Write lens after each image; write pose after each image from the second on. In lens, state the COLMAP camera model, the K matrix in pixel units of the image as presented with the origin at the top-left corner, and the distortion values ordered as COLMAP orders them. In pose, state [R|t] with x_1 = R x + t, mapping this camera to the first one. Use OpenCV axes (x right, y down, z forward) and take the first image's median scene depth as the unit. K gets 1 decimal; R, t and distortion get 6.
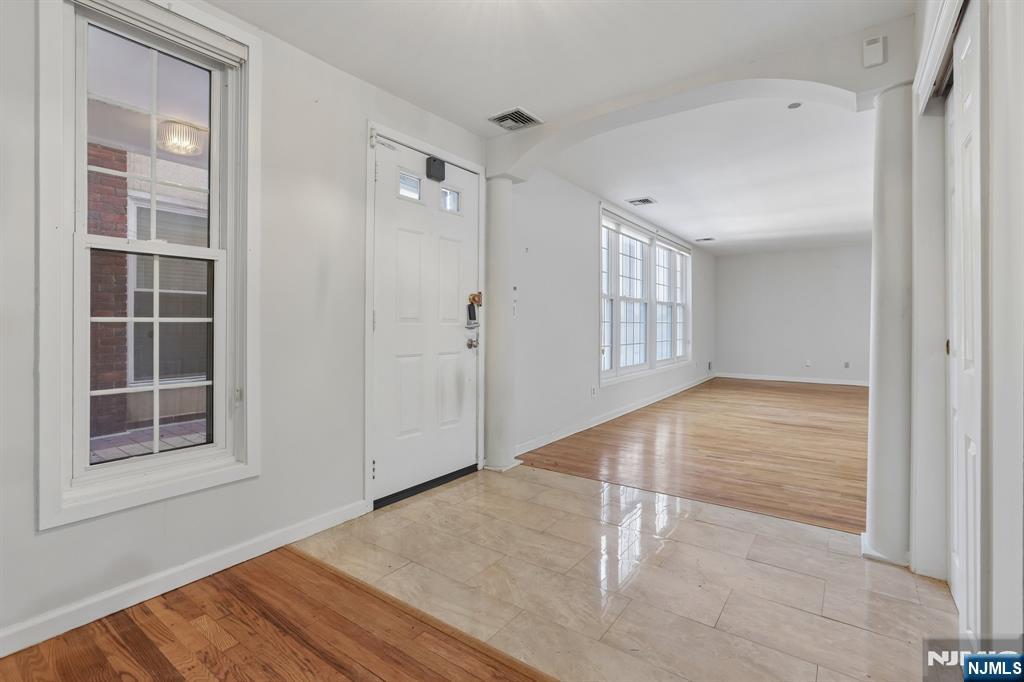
lens RADIAL K [[470.0, 0, 511.5], [0, 470.0, 320.3], [0, 0, 1]] dist [-0.044823, 0.014128]
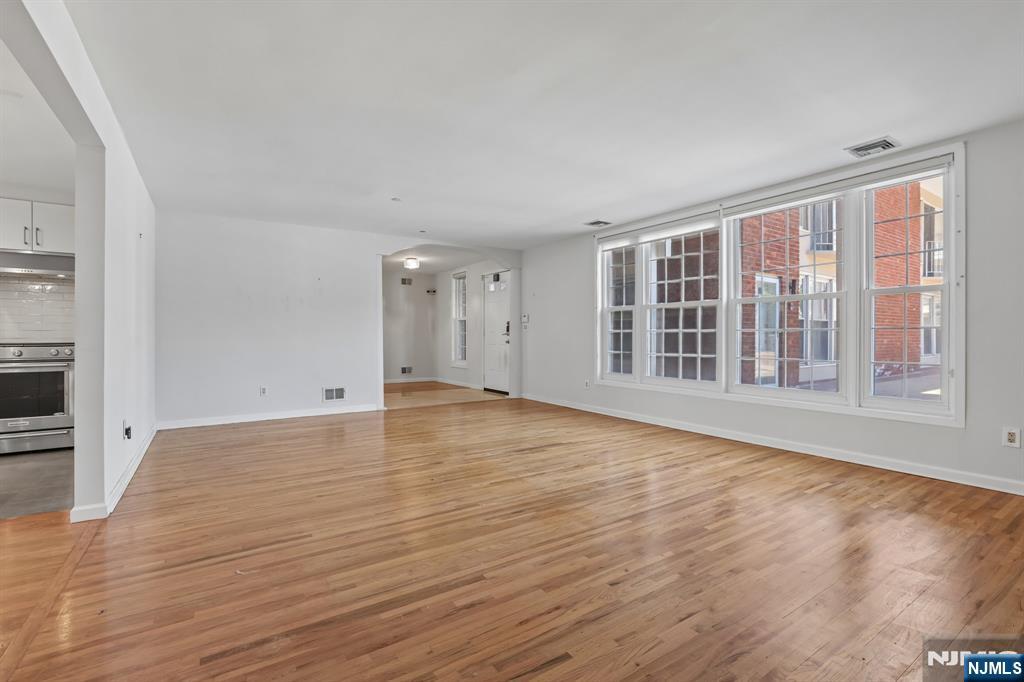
lens RADIAL K [[470.0, 0, 509.5], [0, 470.0, 333.4], [0, 0, 1]] dist [-0.044823, 0.014128]
pose [[-0.350731, -0.005671, -0.936459, 2.430399], [0.006807, 0.999940, -0.008605, 0.031328], [0.936451, -0.009392, -0.350671, 2.063786]]
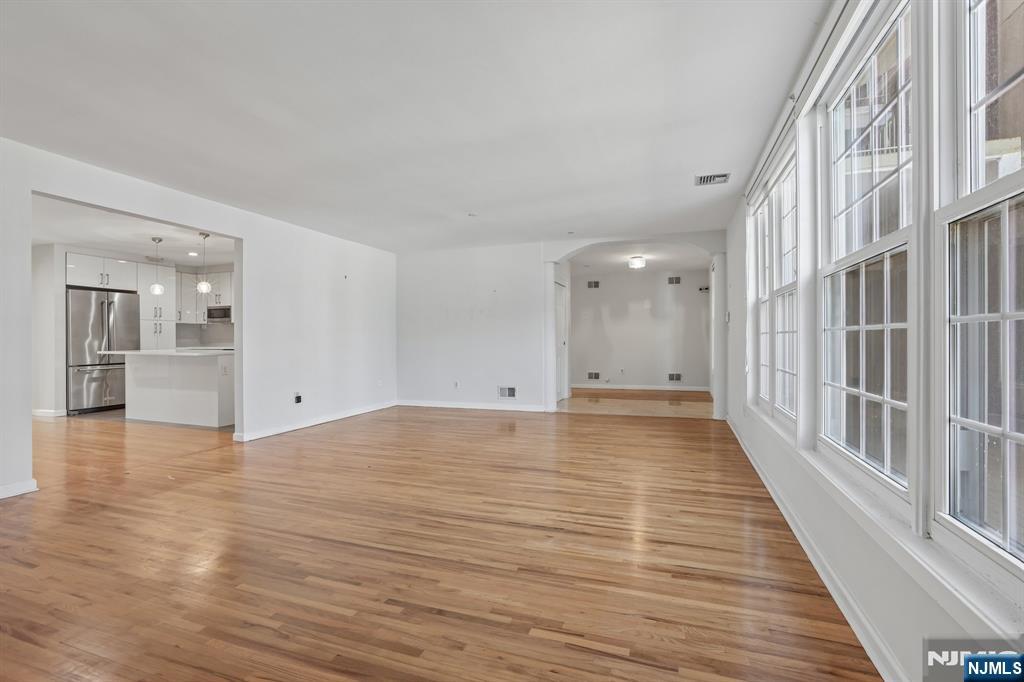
lens RADIAL K [[470.0, 0, 518.6], [0, 470.0, 343.4], [0, 0, 1]] dist [-0.044823, 0.014128]
pose [[-0.955750, 0.002880, -0.294166, 1.409368], [0.003234, 0.999995, -0.000718, 0.036397], [0.294163, -0.001637, -0.955754, 2.847409]]
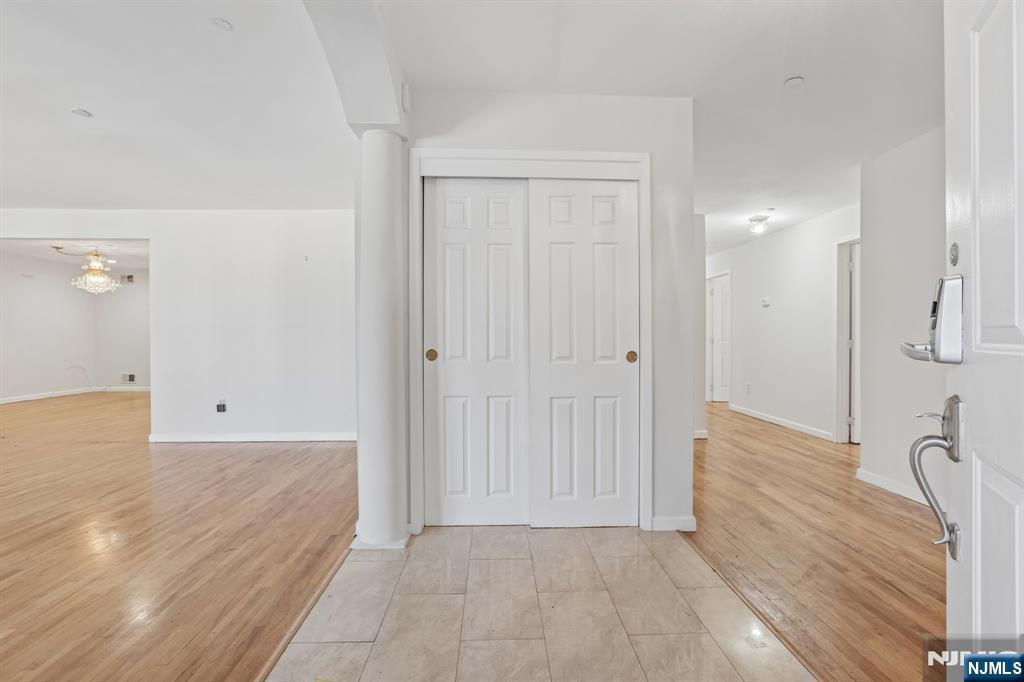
lens RADIAL K [[470.0, 0, 511.9], [0, 470.0, 335.5], [0, 0, 1]] dist [-0.044823, 0.014128]
pose [[-0.621567, -0.001108, 0.783360, -0.192998], [-0.005330, 0.999982, -0.002814, 0.001031], [-0.783343, -0.005924, -0.621561, 1.042595]]
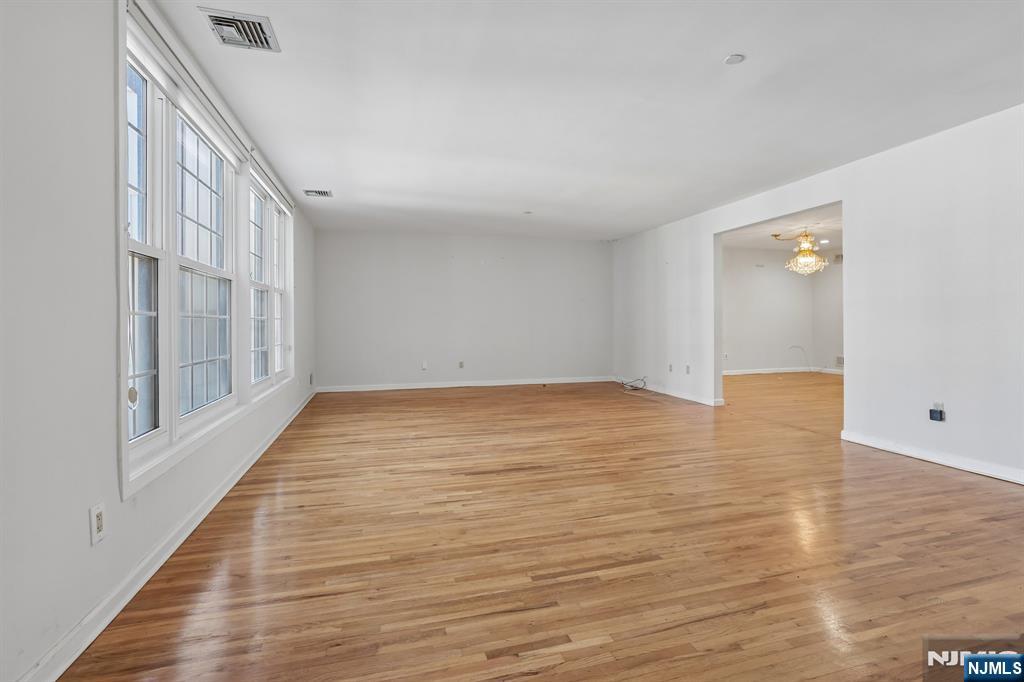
lens RADIAL K [[470.0, 0, 511.1], [0, 470.0, 324.7], [0, 0, 1]] dist [-0.044823, 0.014128]
pose [[0.626818, -0.010845, 0.779090, 0.177992], [0.002462, 0.999926, 0.011938, 0.017423], [-0.779162, -0.005565, 0.626798, 0.945405]]
